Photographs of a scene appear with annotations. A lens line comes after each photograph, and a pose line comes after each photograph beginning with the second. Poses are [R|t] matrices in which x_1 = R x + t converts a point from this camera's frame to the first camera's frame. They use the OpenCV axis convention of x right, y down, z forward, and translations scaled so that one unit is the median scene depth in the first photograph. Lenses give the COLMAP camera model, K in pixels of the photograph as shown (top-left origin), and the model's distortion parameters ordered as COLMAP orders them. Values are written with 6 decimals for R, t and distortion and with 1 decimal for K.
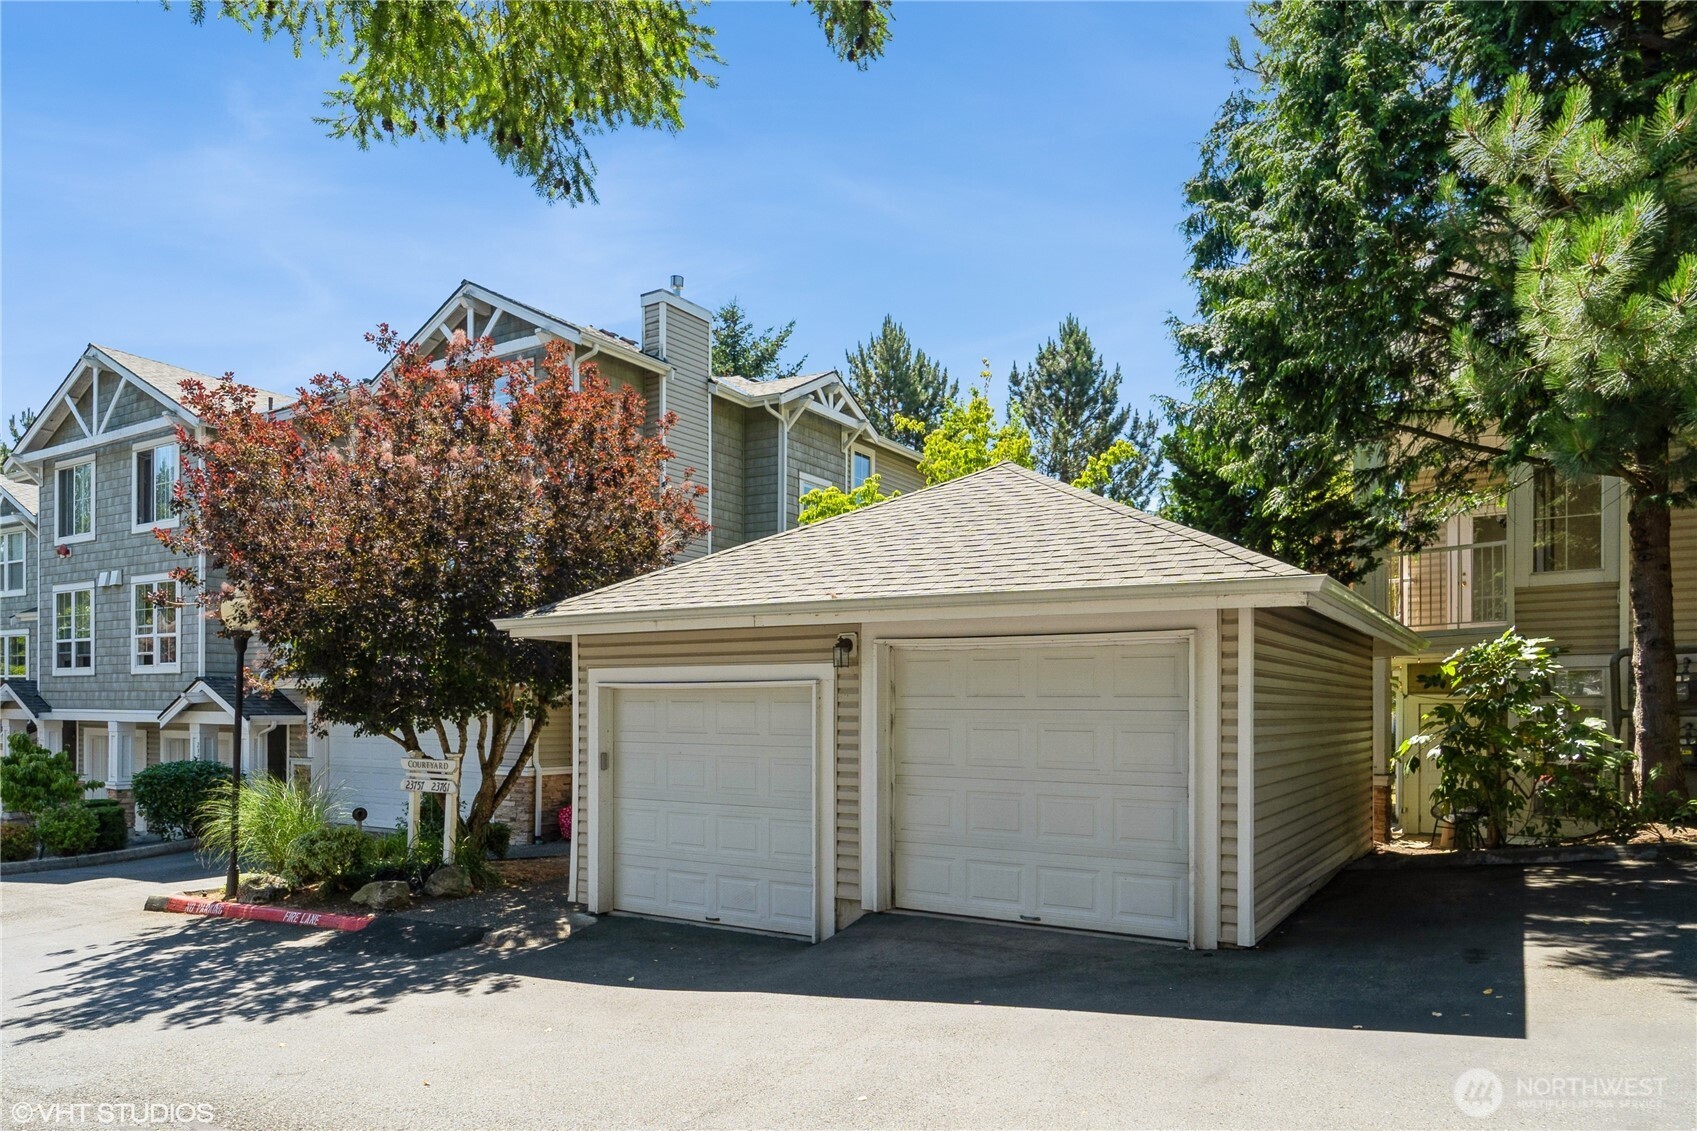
lens RADIAL K [[1095.4, 0, 848.5], [0, 1095.4, 565.5], [0, 0, 1]] dist [0.004678, 0.001472]
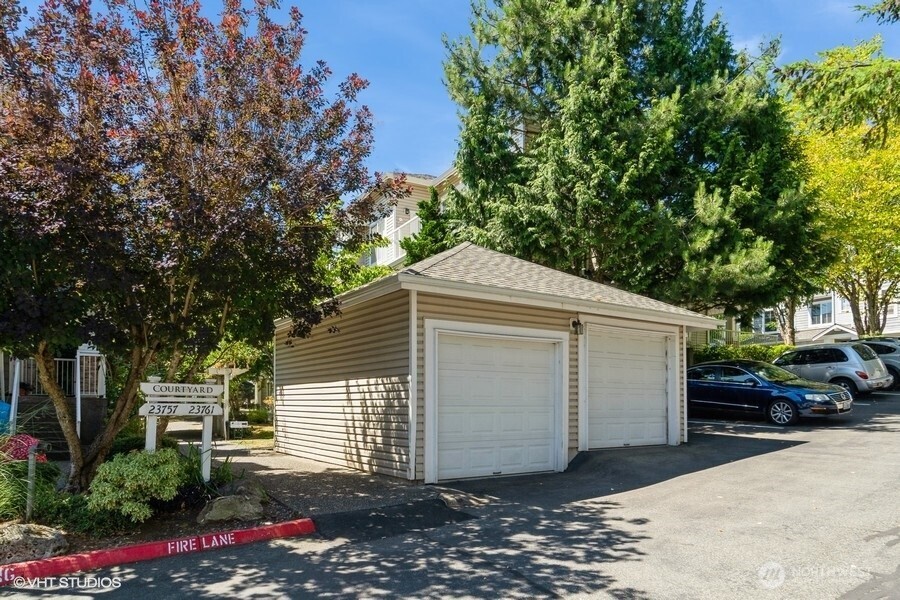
lens RADIAL K [[581.0, 0, 450.0], [0, 581.0, 300.0], [0, 0, 1]] dist [0.004678, 0.001472]
pose [[0.410777, 0.157393, 0.898048, -1.087013], [-0.116230, 0.985990, -0.119641, 0.185053], [-0.904297, -0.055234, 0.423316, 0.745646]]
